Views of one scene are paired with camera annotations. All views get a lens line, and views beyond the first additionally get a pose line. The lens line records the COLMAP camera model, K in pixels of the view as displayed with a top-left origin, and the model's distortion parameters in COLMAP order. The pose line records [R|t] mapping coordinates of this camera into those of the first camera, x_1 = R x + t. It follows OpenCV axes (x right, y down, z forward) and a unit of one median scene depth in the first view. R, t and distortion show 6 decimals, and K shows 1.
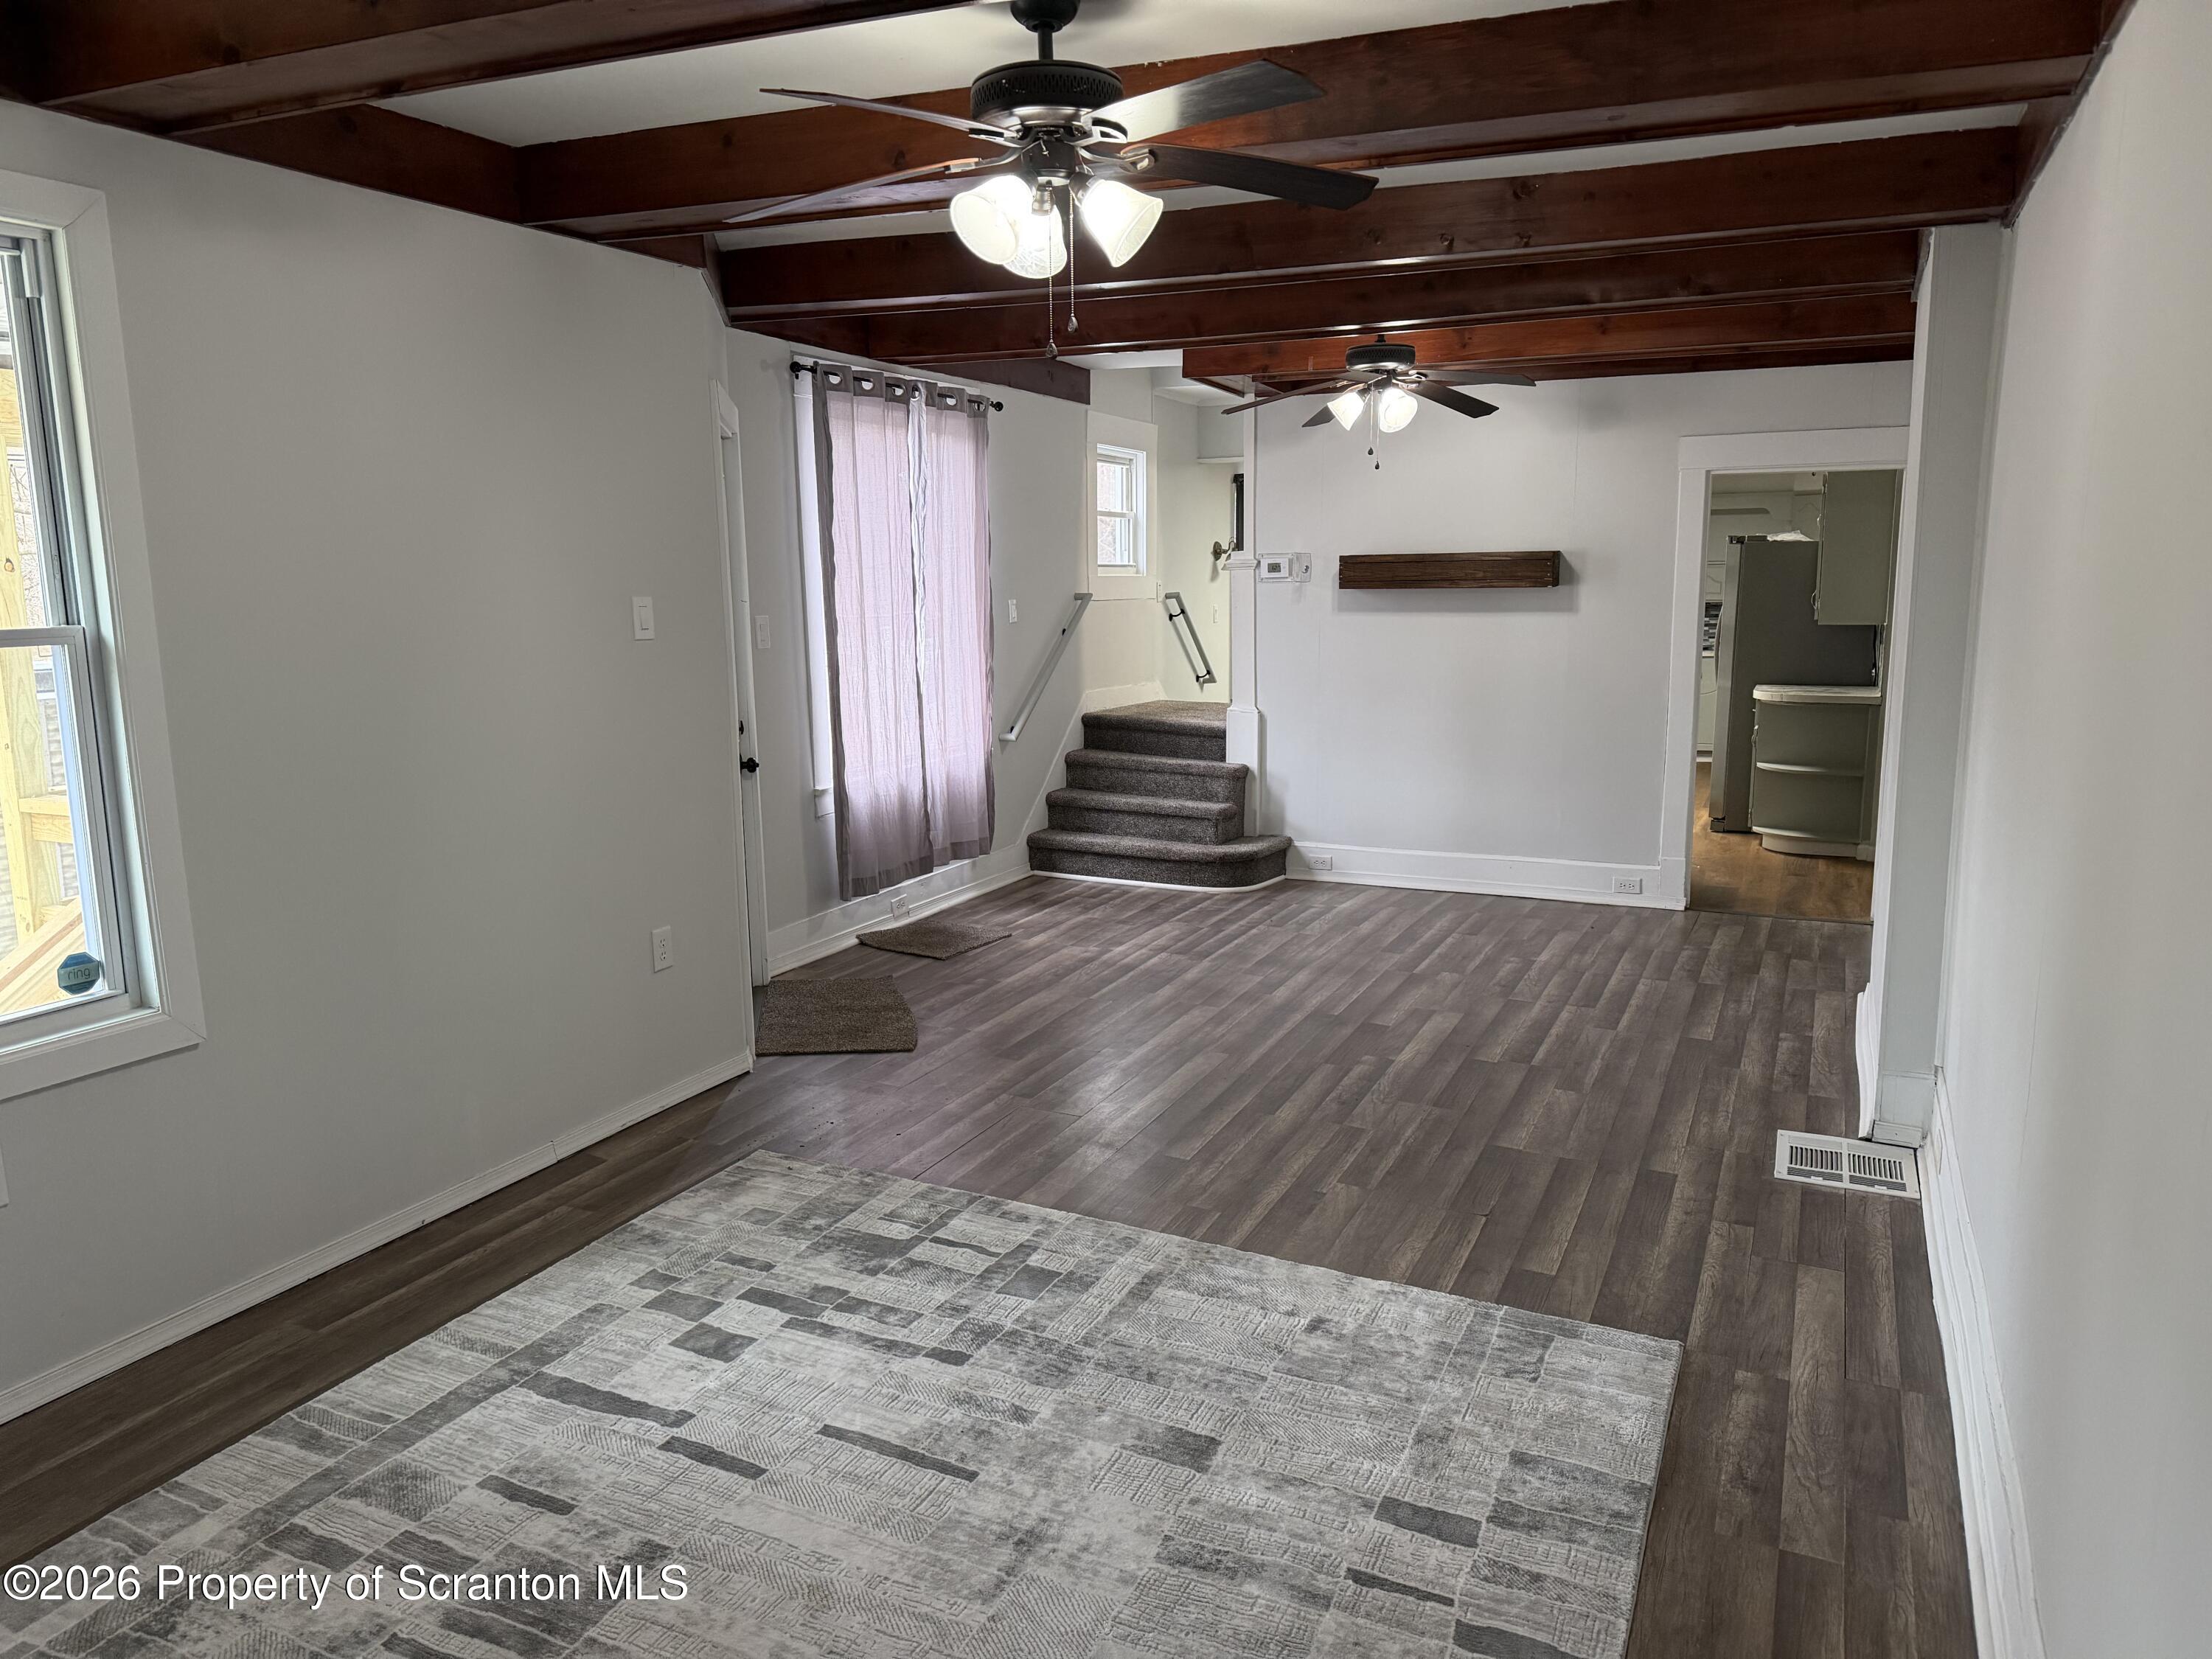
lens RADIAL K [[1564.9, 0, 1103.9], [0, 1564.9, 827.6], [0, 0, 1]] dist [0.052423, -0.022808]
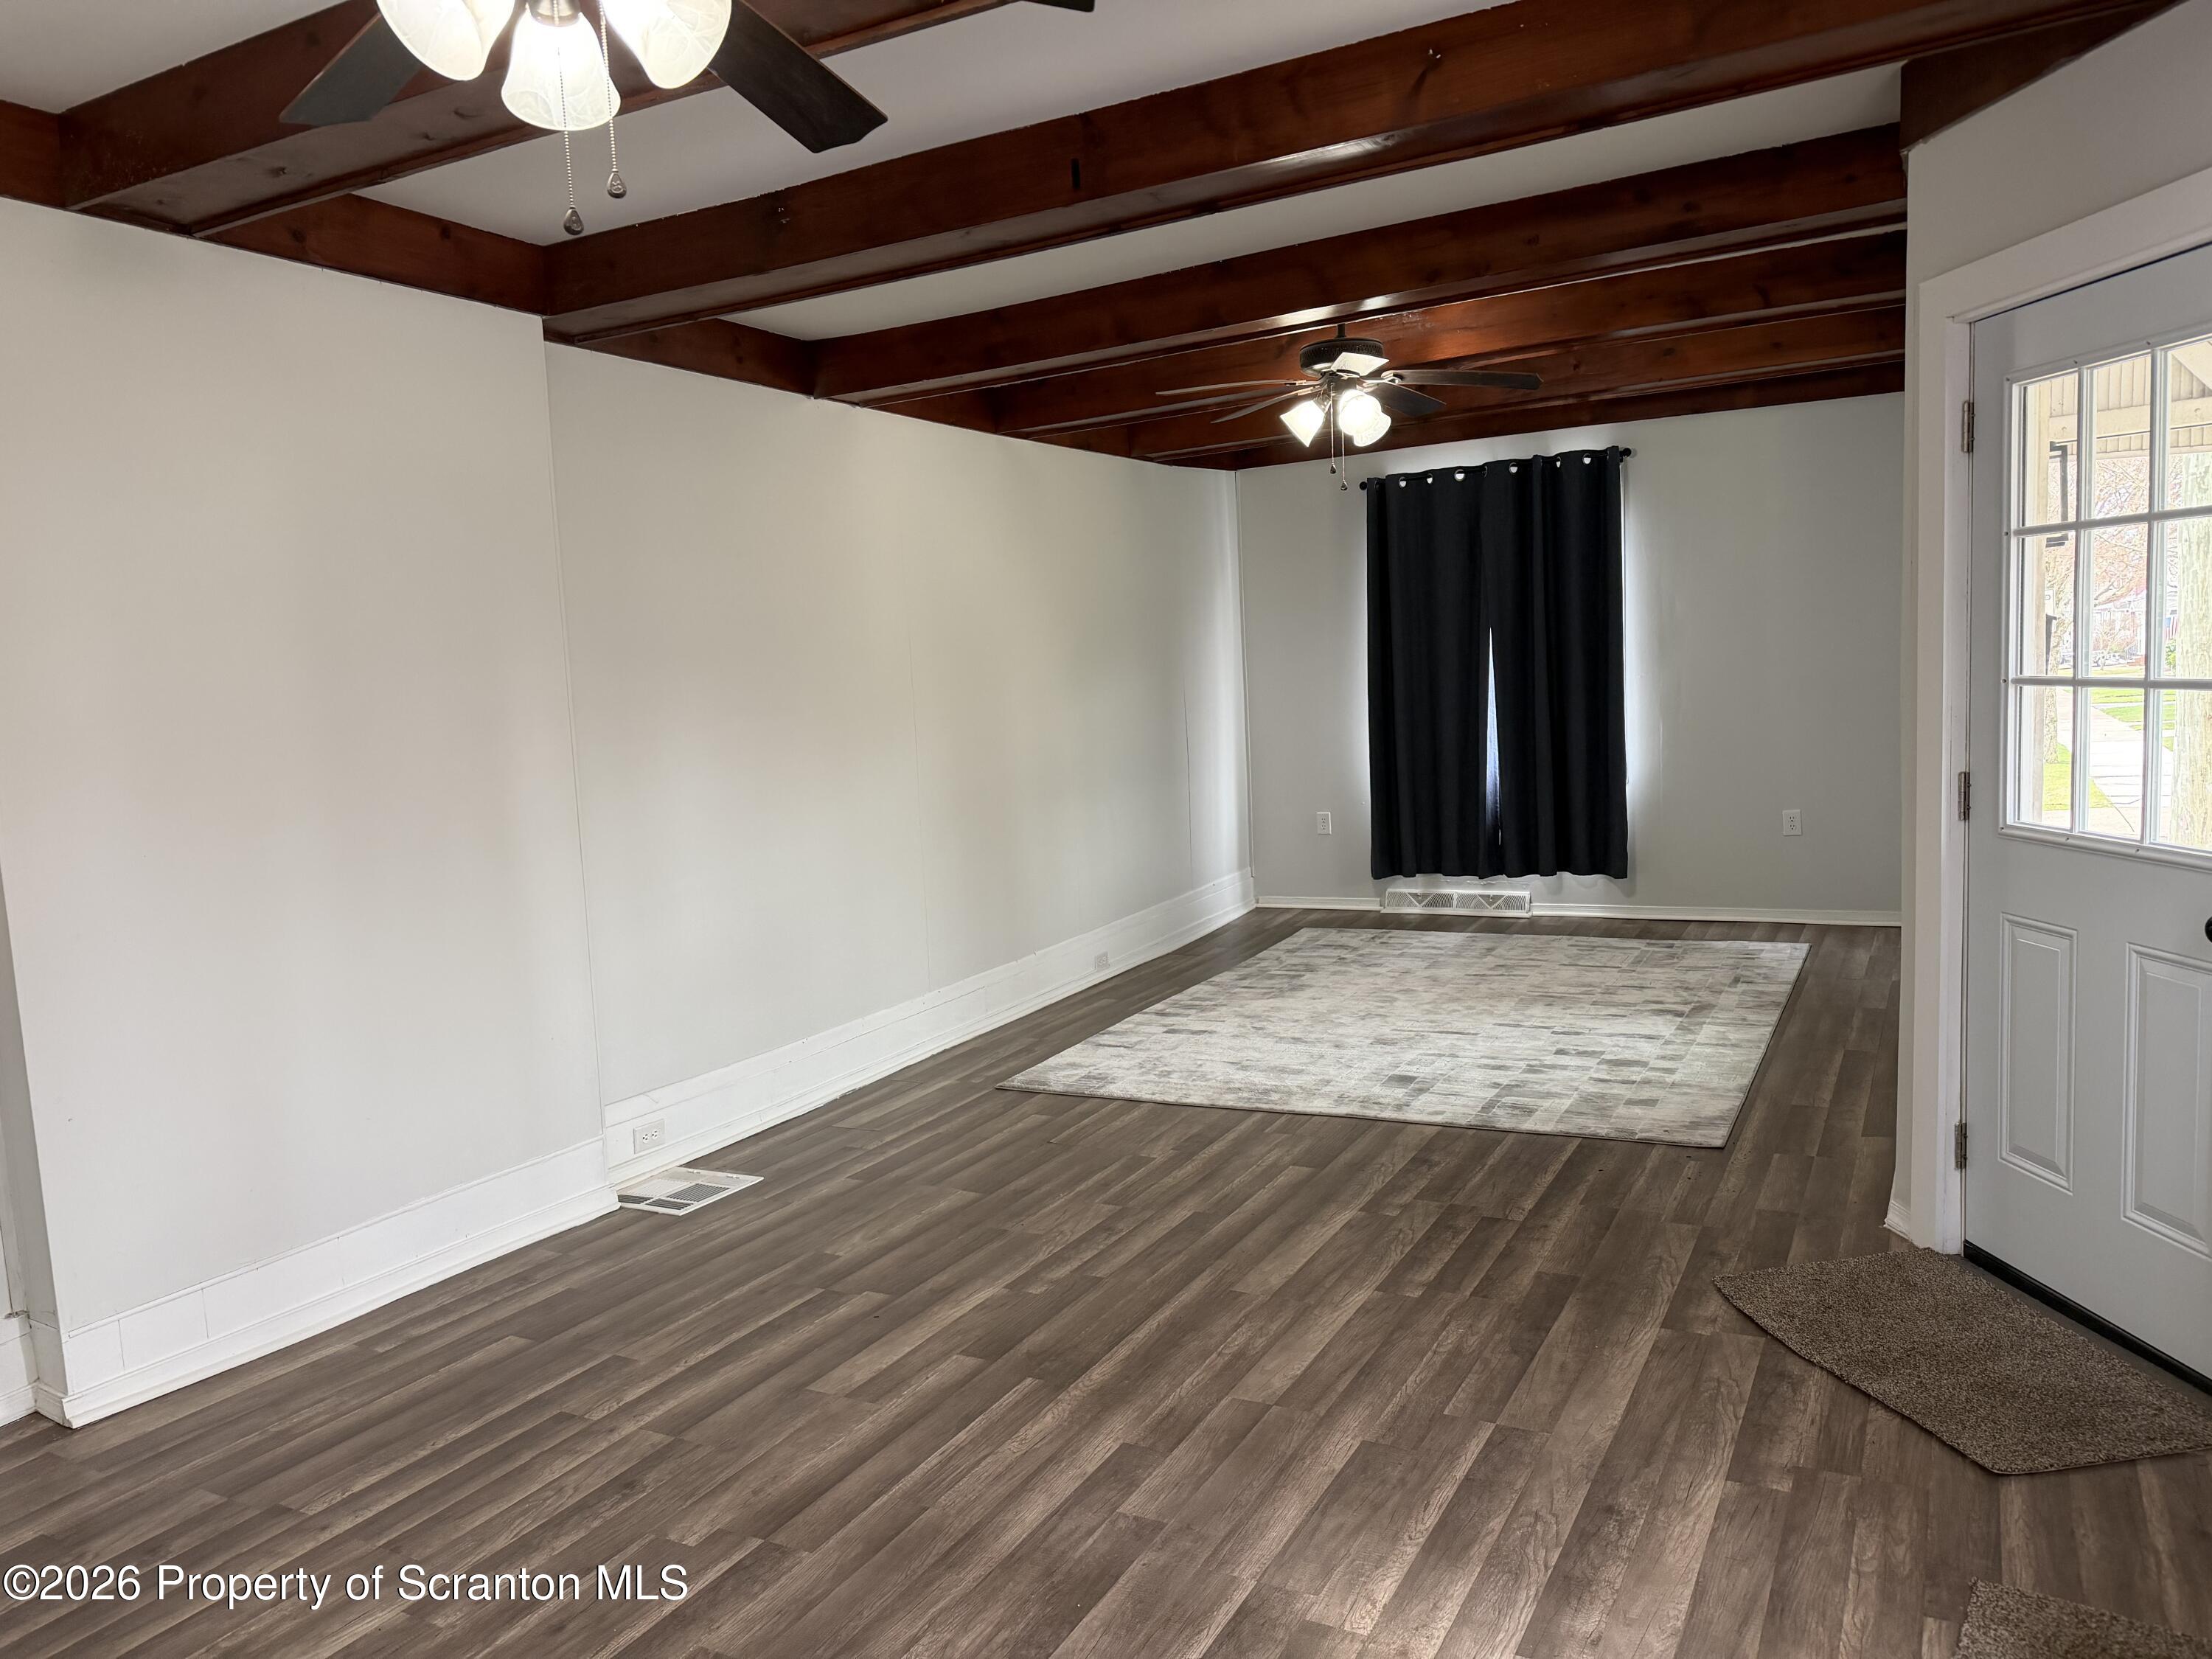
lens RADIAL K [[1564.9, 0, 1106.3], [0, 1564.9, 831.6], [0, 0, 1]] dist [0.052423, -0.022808]
pose [[-0.996041, 0.056224, 0.068851, 0.074273], [0.072901, 0.959872, 0.270798, -0.234500], [-0.050863, 0.274746, -0.960171, 1.571475]]
